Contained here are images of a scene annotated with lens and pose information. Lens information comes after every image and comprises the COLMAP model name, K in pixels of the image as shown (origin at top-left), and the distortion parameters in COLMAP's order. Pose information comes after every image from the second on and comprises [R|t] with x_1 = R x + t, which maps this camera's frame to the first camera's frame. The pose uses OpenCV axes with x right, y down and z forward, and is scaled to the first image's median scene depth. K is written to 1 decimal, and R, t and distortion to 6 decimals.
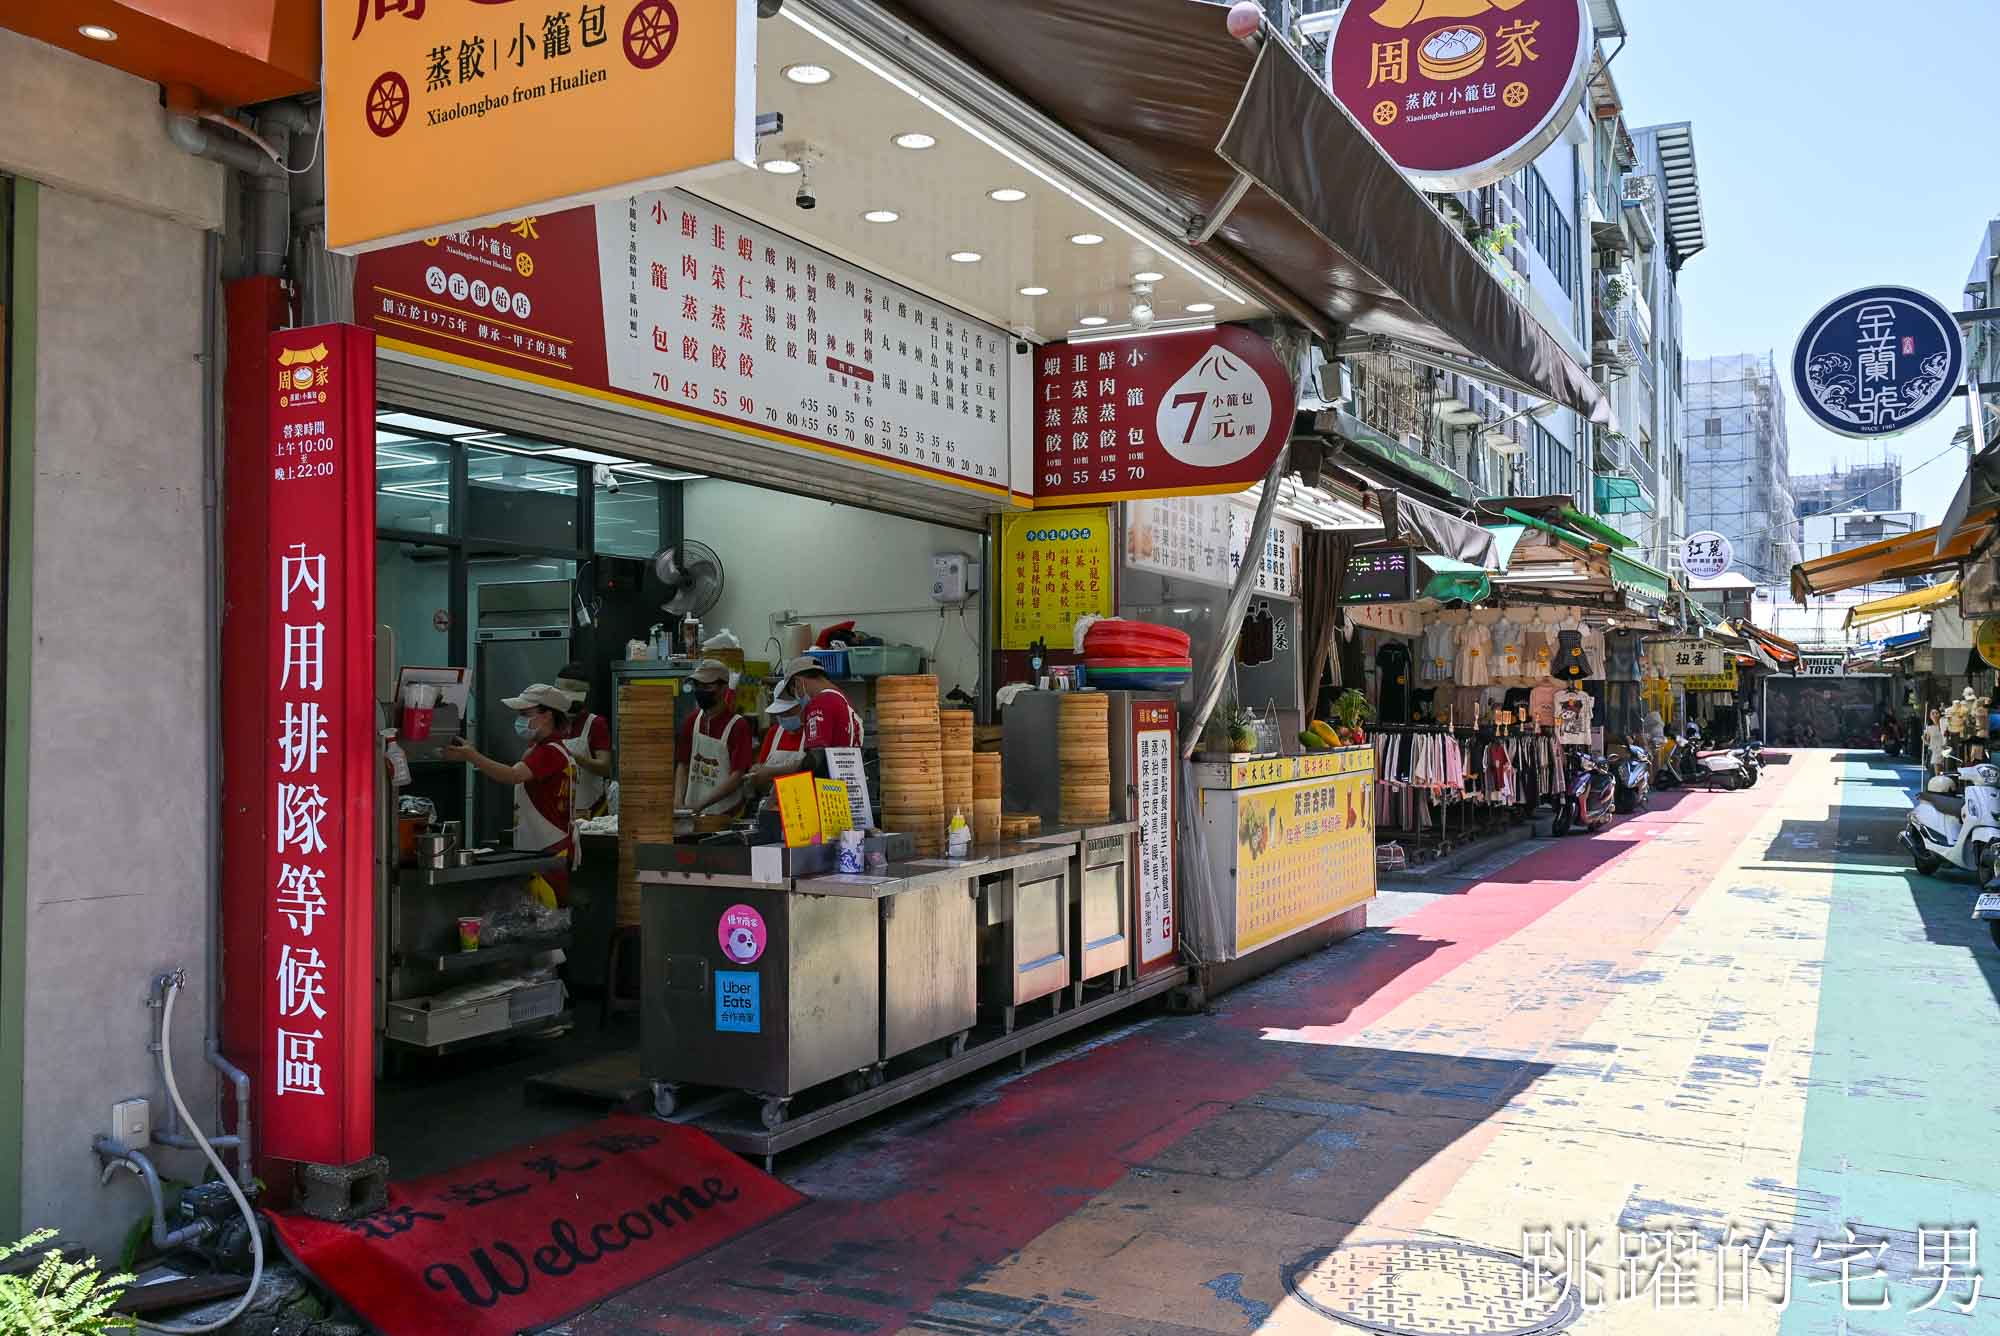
lens RADIAL K [[1607.5, 0, 998.6], [0, 1607.5, 671.0], [0, 0, 1]] dist [-0.000190, 0.002564]
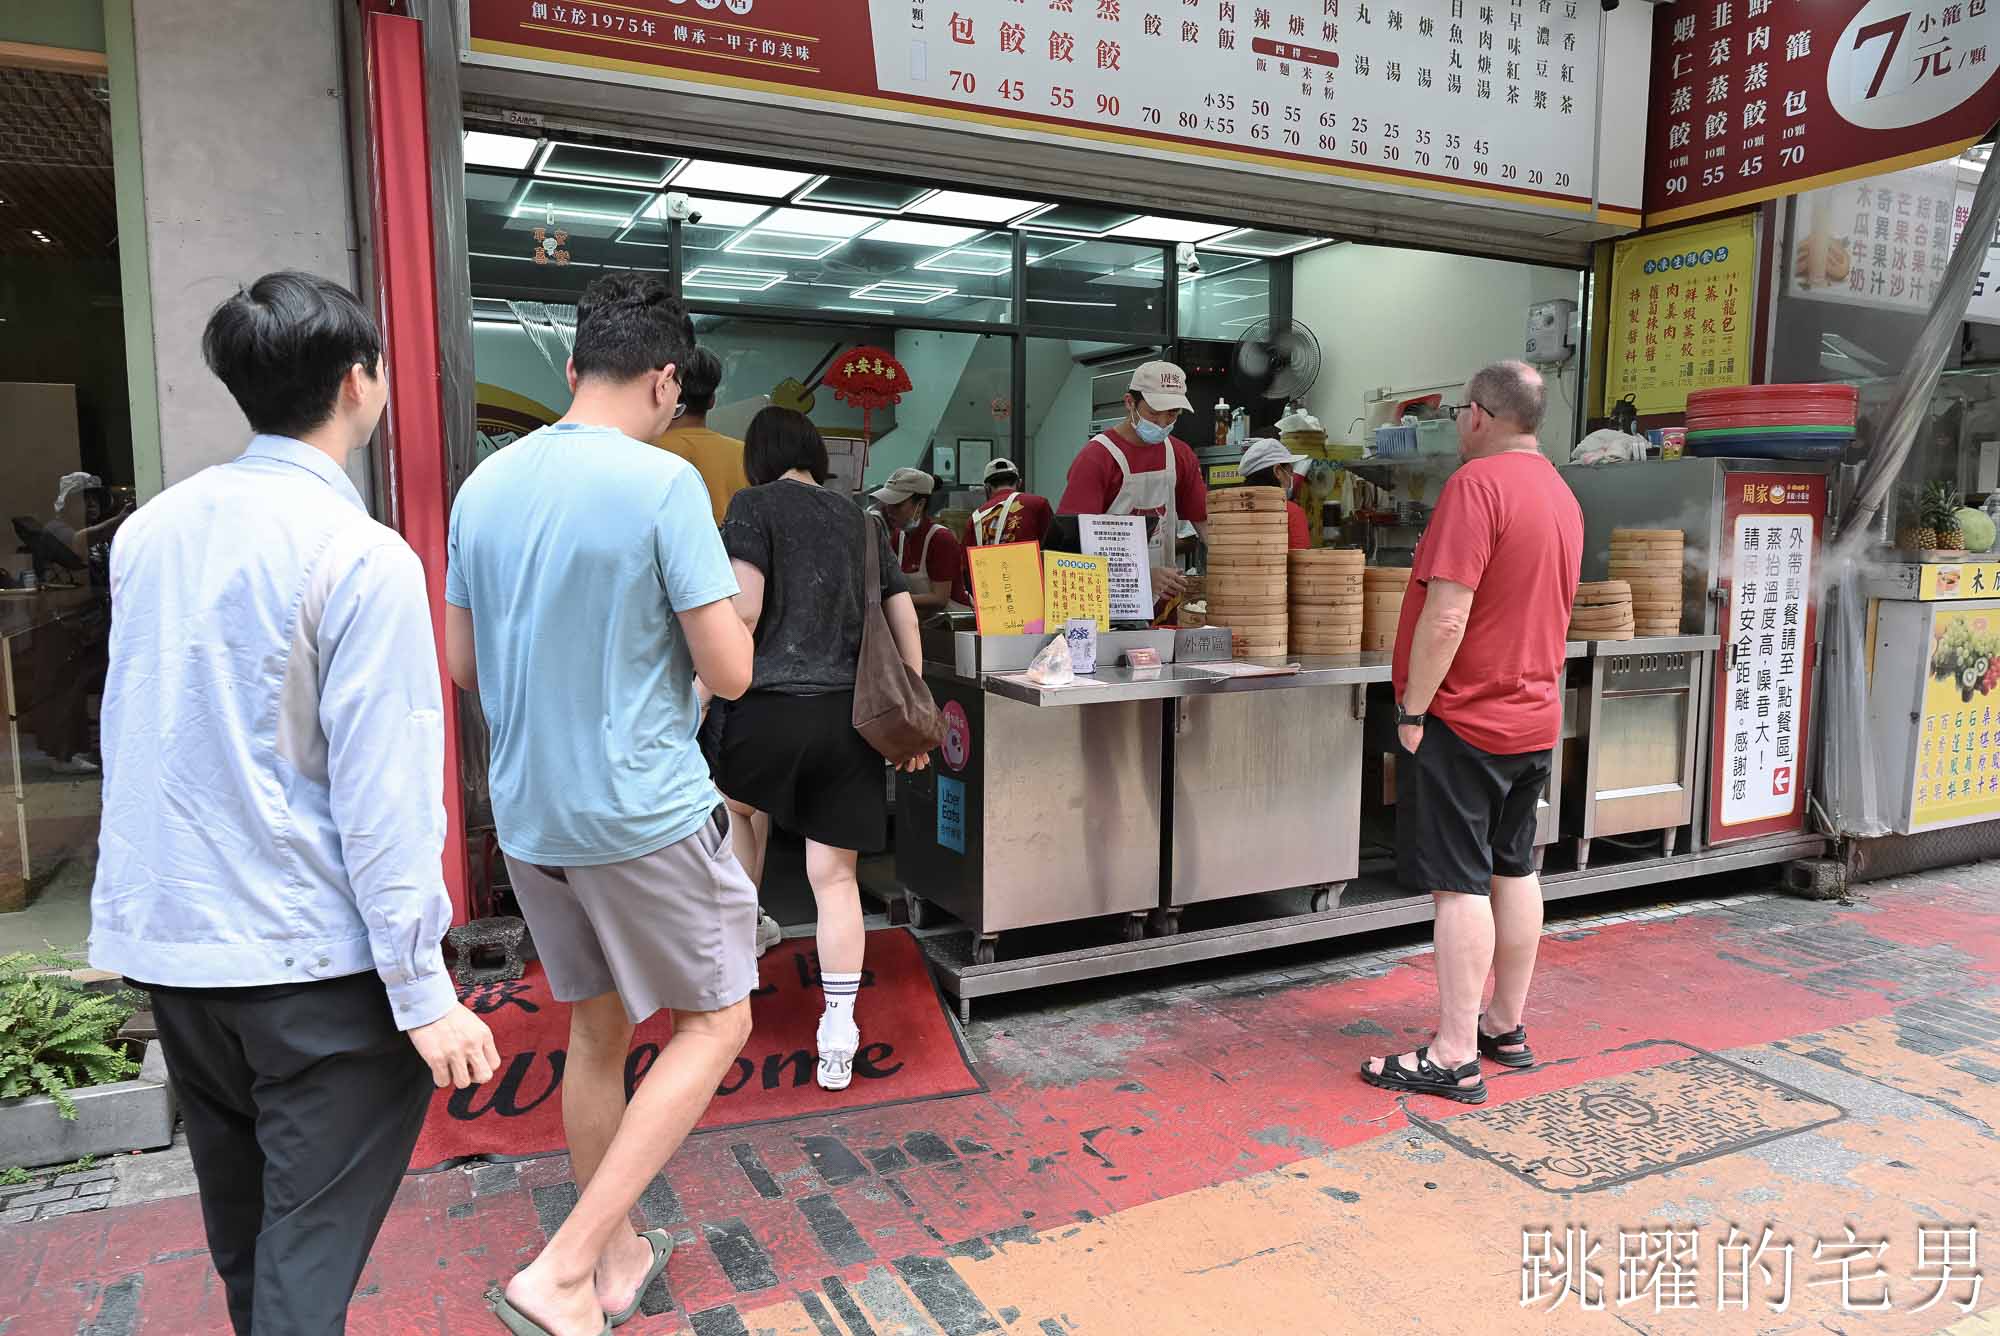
lens RADIAL K [[1320.8, 0, 1003.4], [0, 1320.8, 675.2], [0, 0, 1]] dist [-0.004452, 0.001565]
pose [[0.806281, 0.071278, -0.587222, 0.180948], [0.008260, 0.991260, 0.131662, 0.029199], [0.591475, -0.111007, 0.798646, 0.324613]]
